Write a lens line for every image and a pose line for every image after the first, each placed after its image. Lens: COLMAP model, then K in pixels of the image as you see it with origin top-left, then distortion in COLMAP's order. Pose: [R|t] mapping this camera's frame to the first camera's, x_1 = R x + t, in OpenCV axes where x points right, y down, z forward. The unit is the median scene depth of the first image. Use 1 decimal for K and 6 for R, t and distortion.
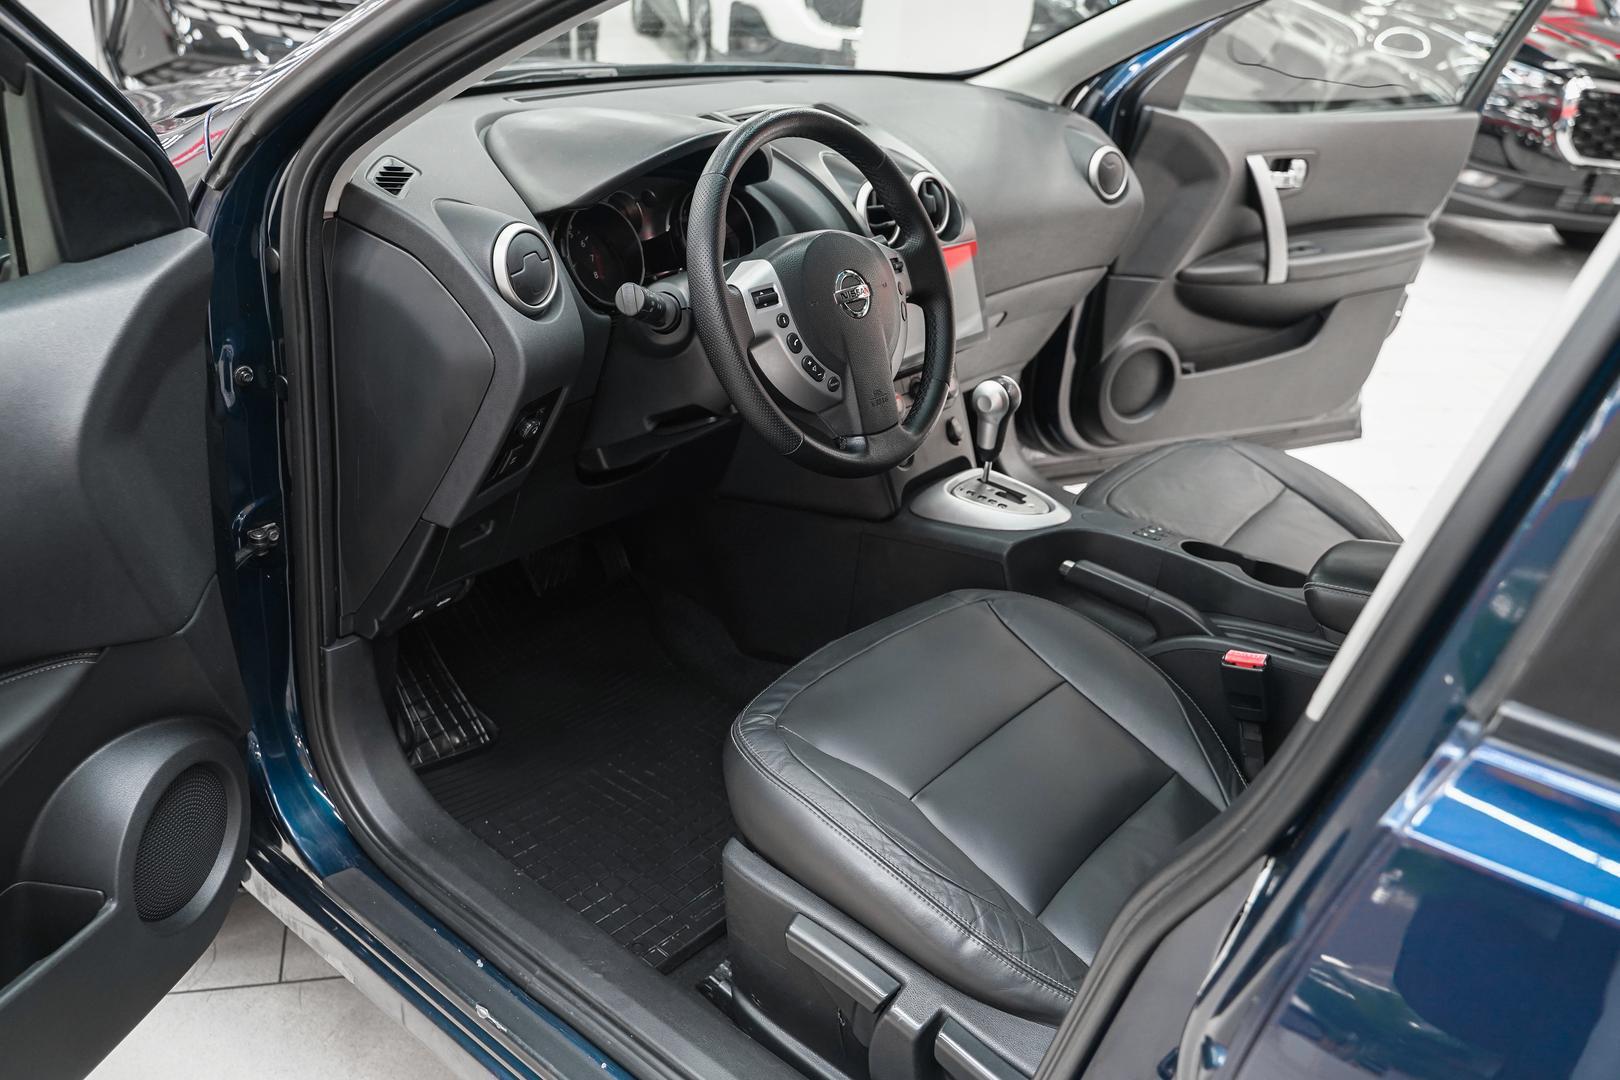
lens RADIAL K [[1305.5, 0, 813.3], [0, 1305.5, 540.8], [0, 0, 1]] dist [-0.014818, 0.001710]
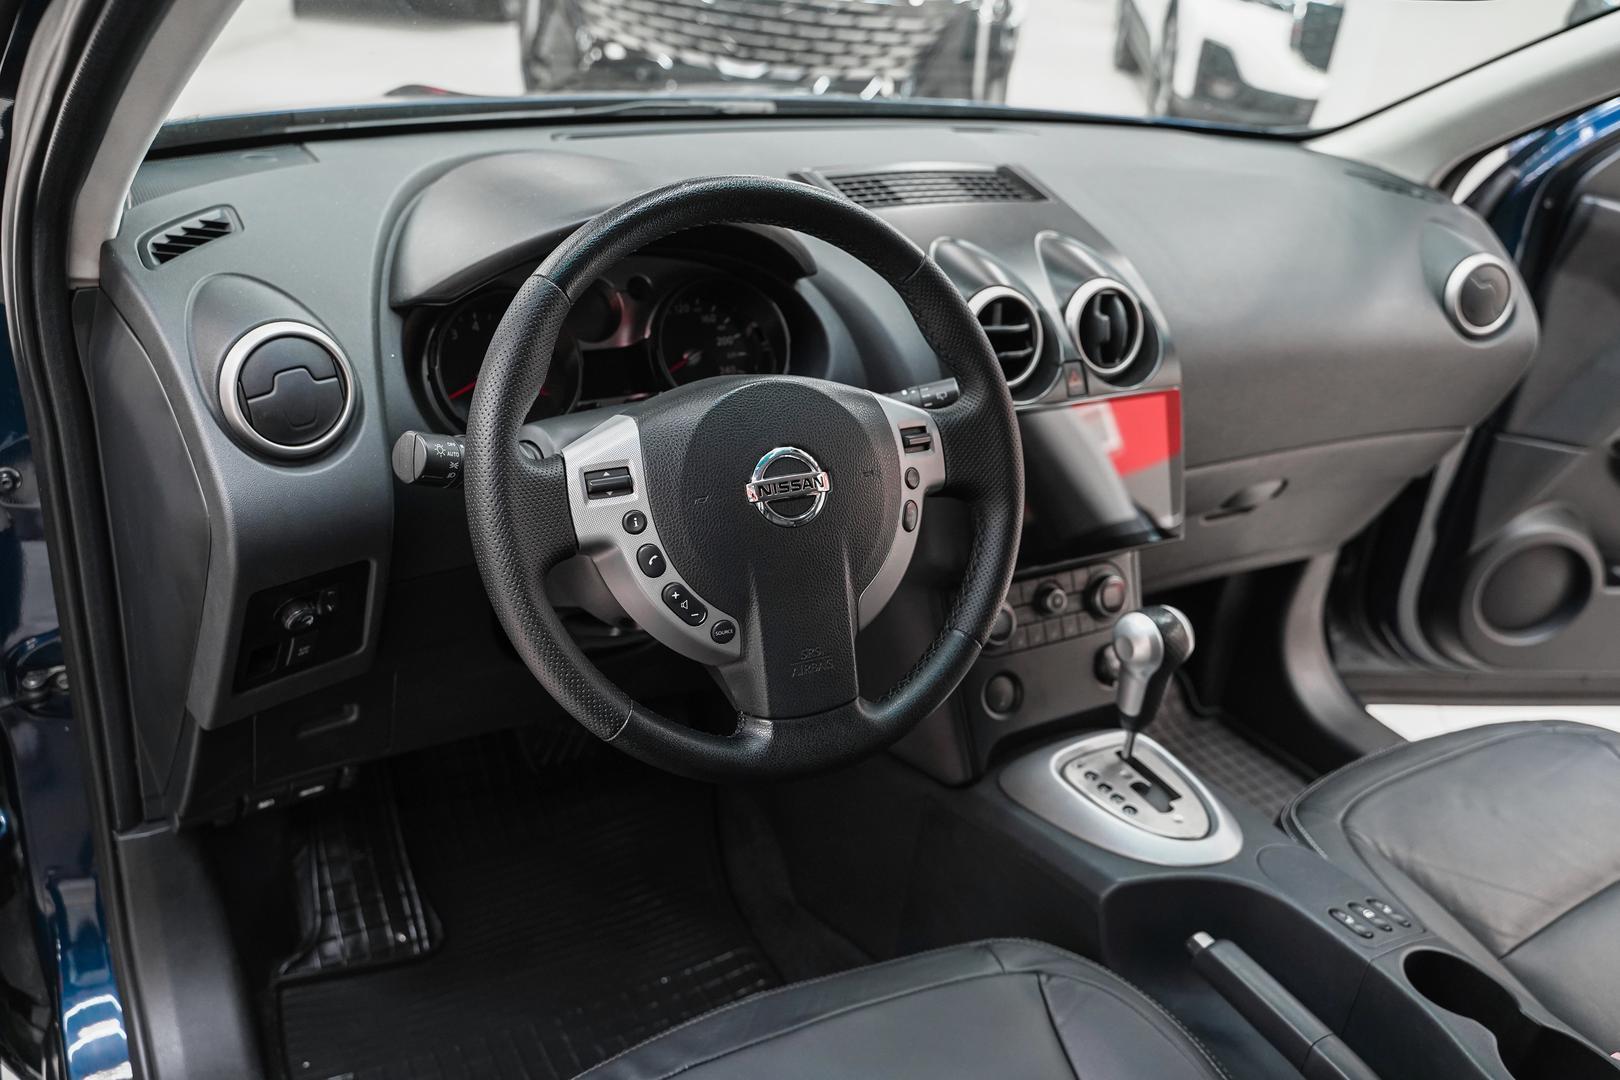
lens RADIAL K [[1305.5, 0, 813.3], [0, 1305.5, 540.8], [0, 0, 1]] dist [-0.014818, 0.001710]
pose [[0.927119, 0.158409, -0.339643, 0.193674], [-0.166757, 0.985987, 0.004667, -0.131221], [0.335623, 0.052311, 0.940543, 0.339300]]
